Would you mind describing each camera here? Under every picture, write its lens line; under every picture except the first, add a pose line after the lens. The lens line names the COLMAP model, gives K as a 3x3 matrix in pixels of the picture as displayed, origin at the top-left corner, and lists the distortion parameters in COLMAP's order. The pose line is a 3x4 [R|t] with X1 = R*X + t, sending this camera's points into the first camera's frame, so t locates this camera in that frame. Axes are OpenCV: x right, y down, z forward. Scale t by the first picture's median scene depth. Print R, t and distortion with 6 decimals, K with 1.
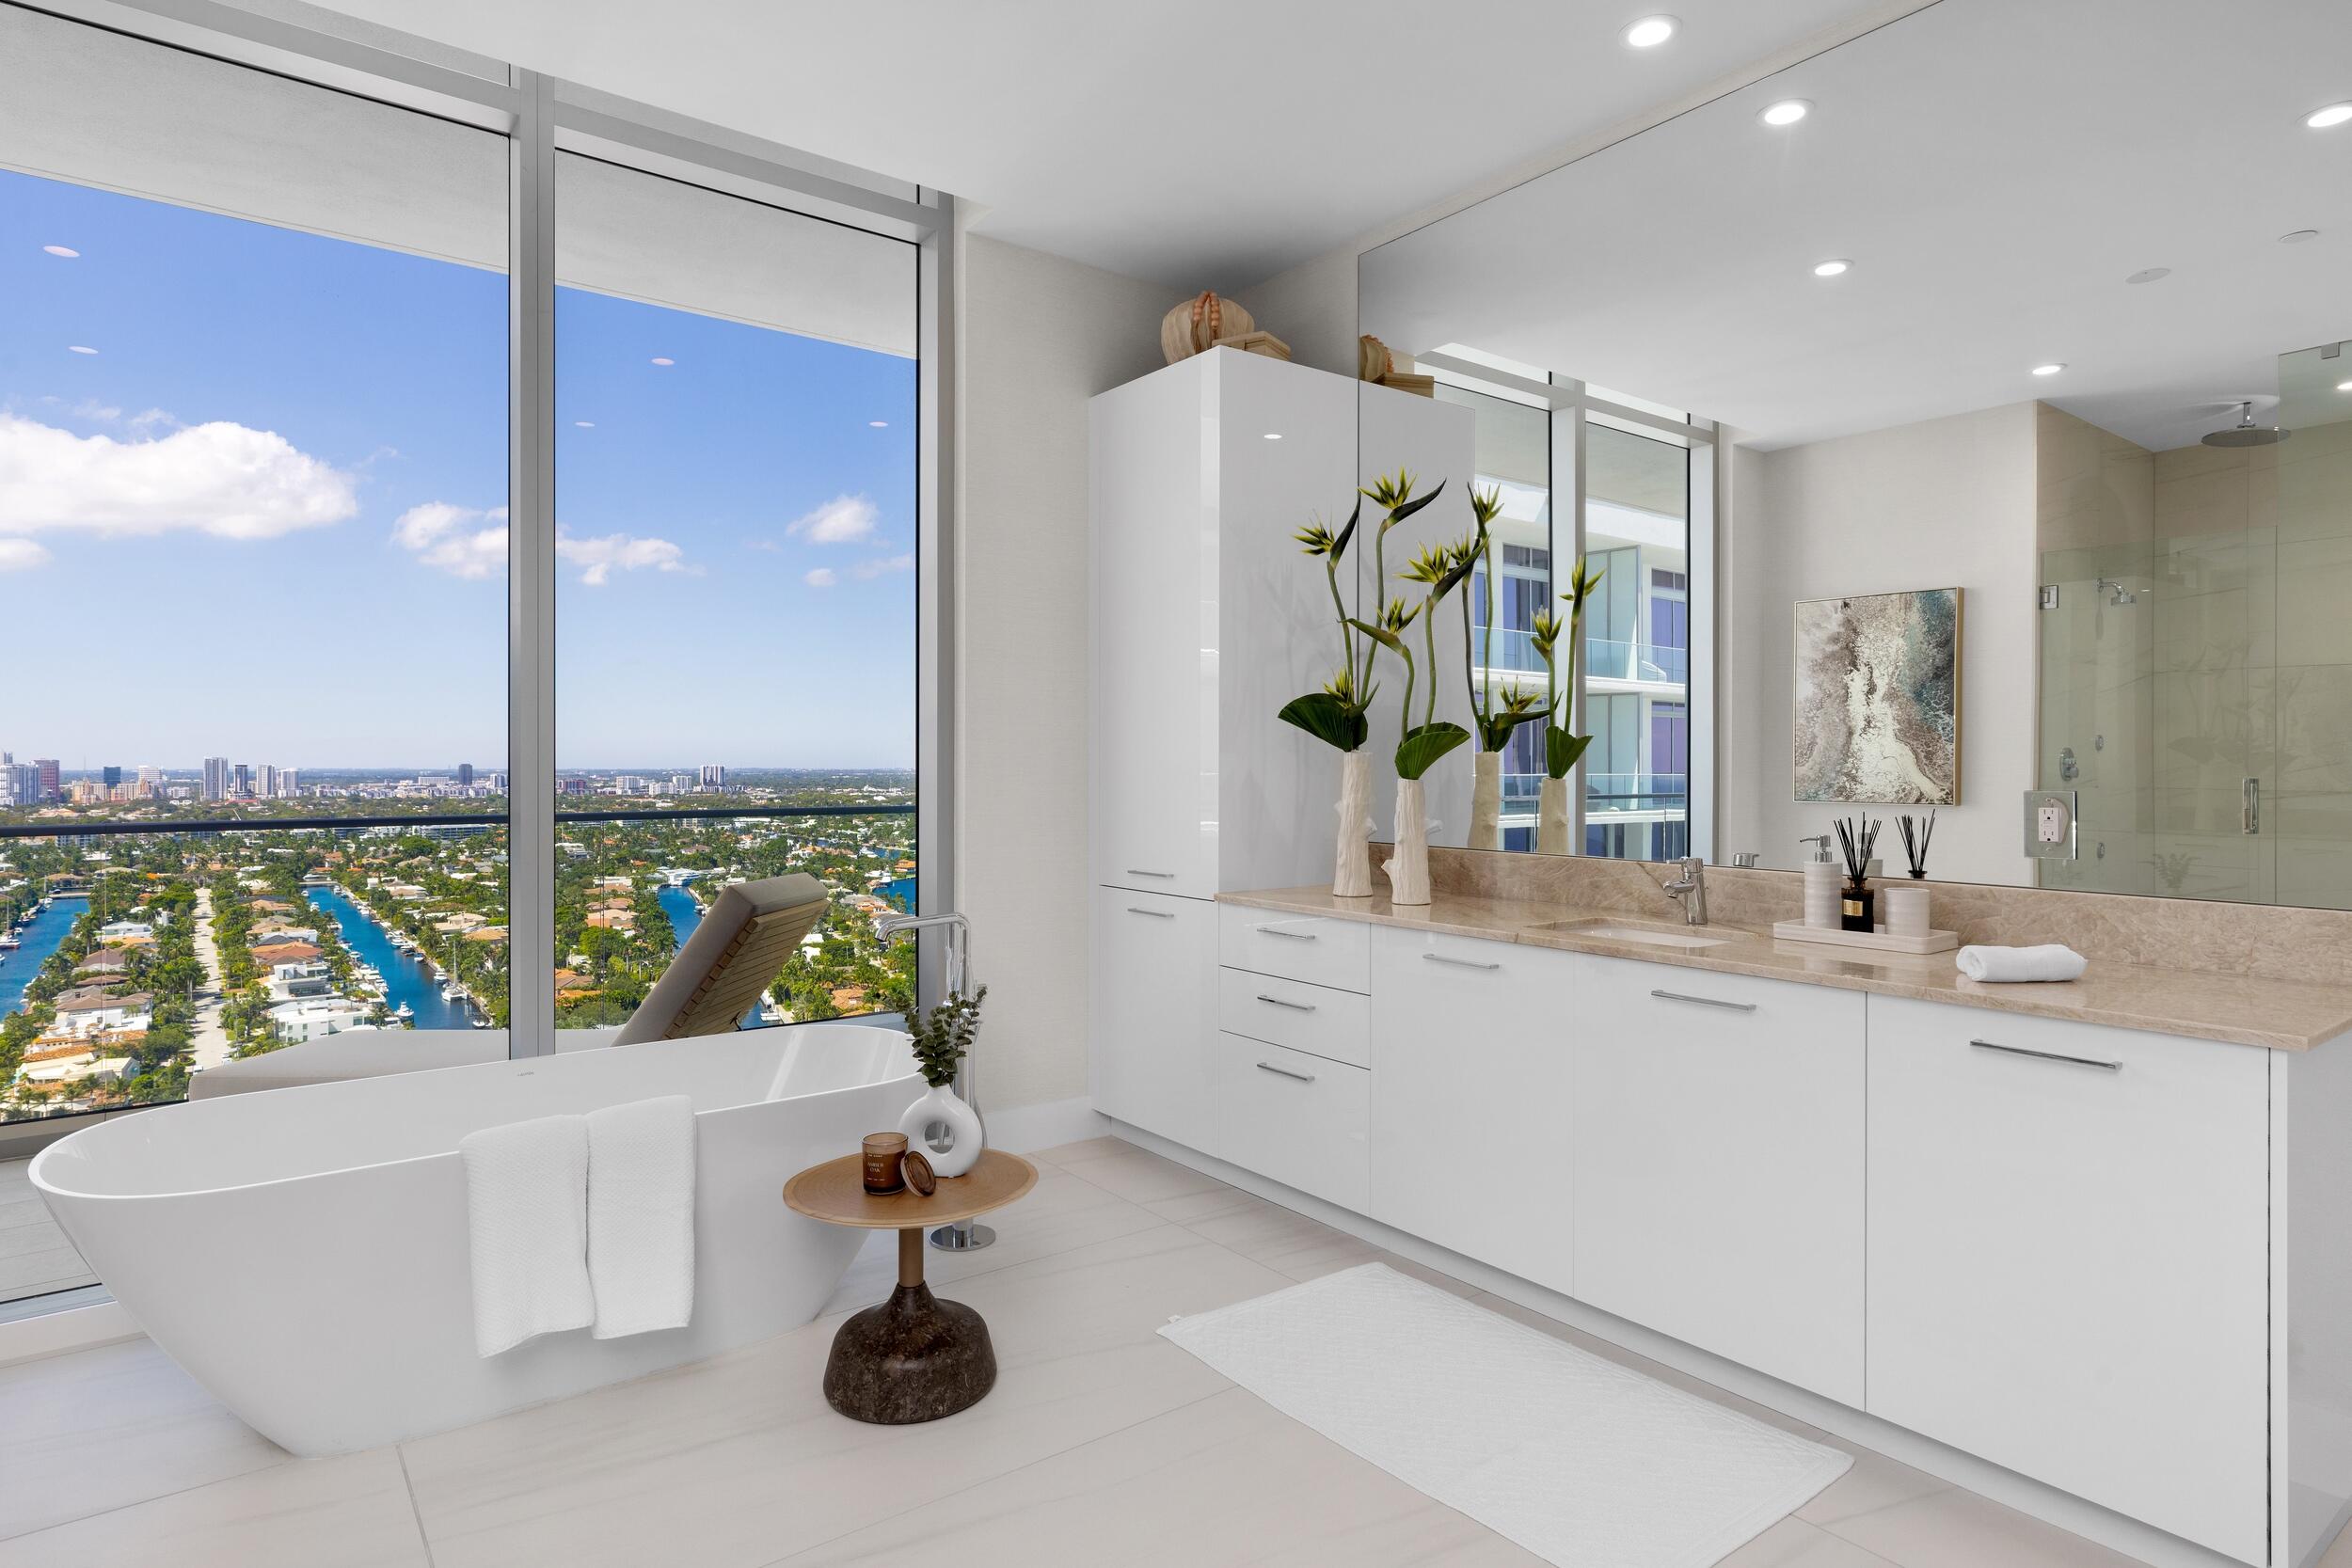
lens RADIAL K [[1286.9, 0, 1182.9], [0, 1286.9, 779.0], [0, 0, 1]] dist [0.002849, 0.000014]
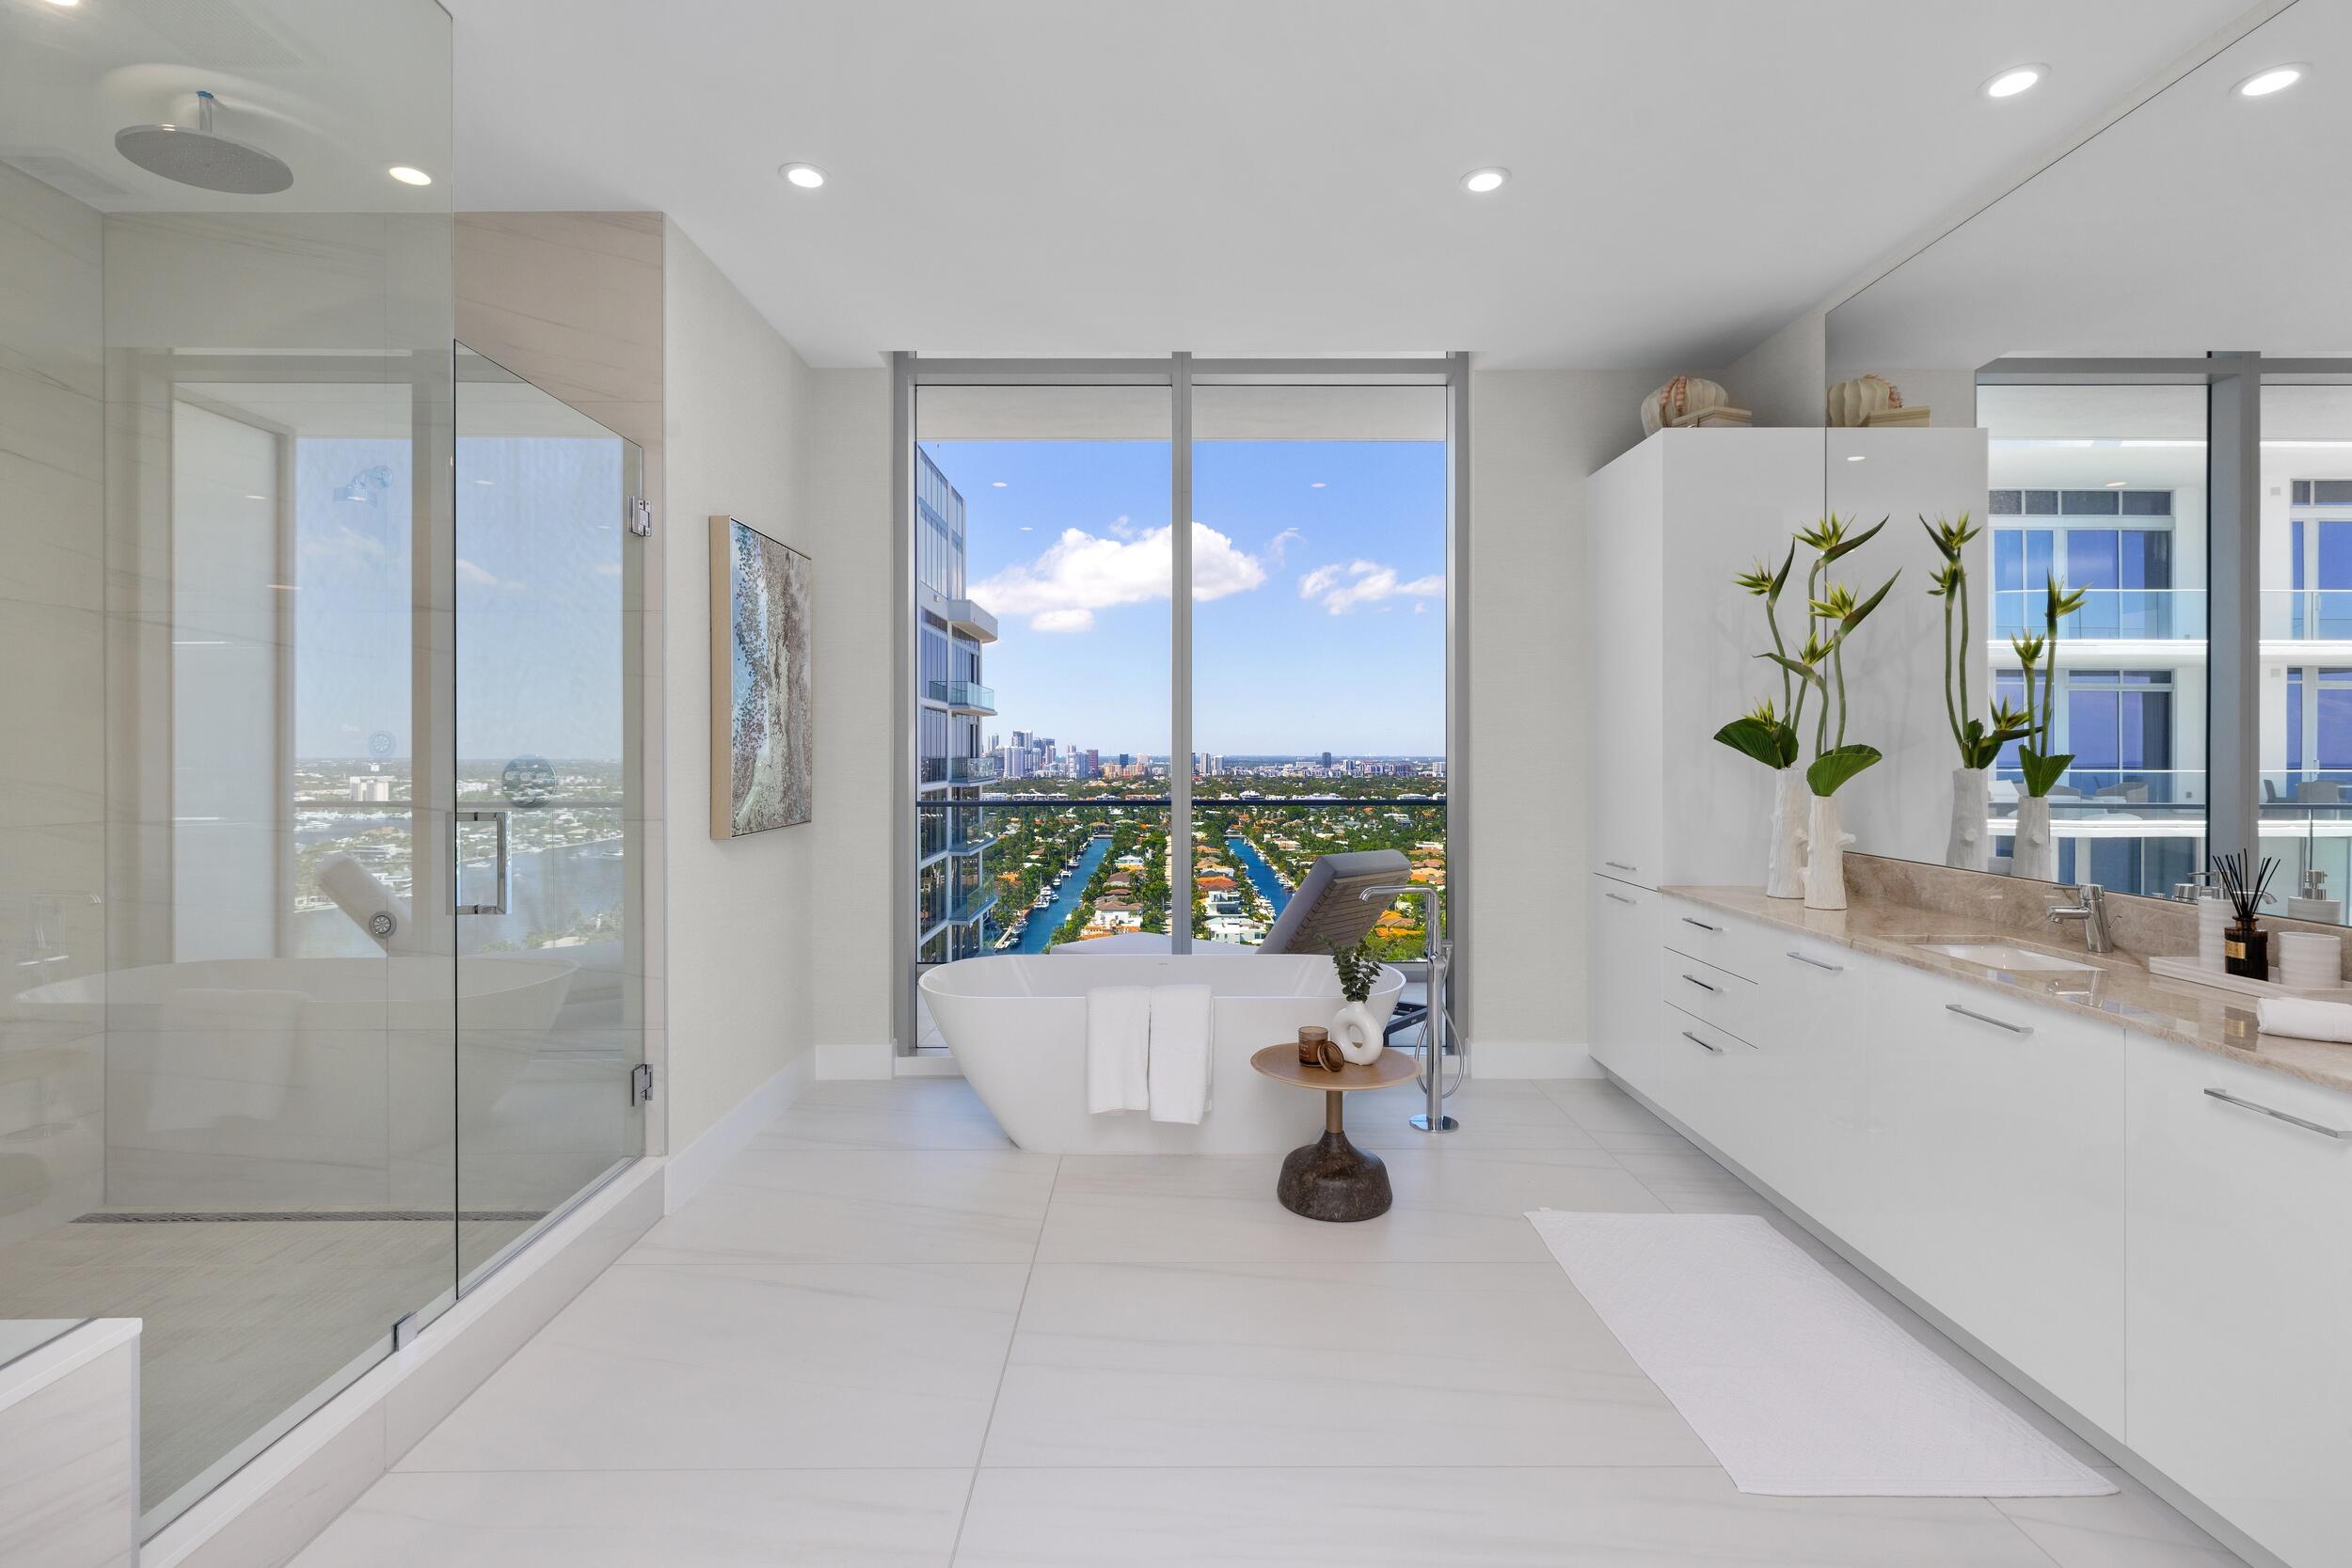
lens RADIAL K [[1087.2, 0, 1167.5], [0, 1087.2, 763.8], [0, 0, 1]] dist [0.007284, -0.000074]
pose [[0.793907, 0.005952, -0.608010, 0.283151], [-0.006478, 0.999978, 0.001331, -0.023857], [0.608004, 0.002882, 0.793928, -0.084001]]
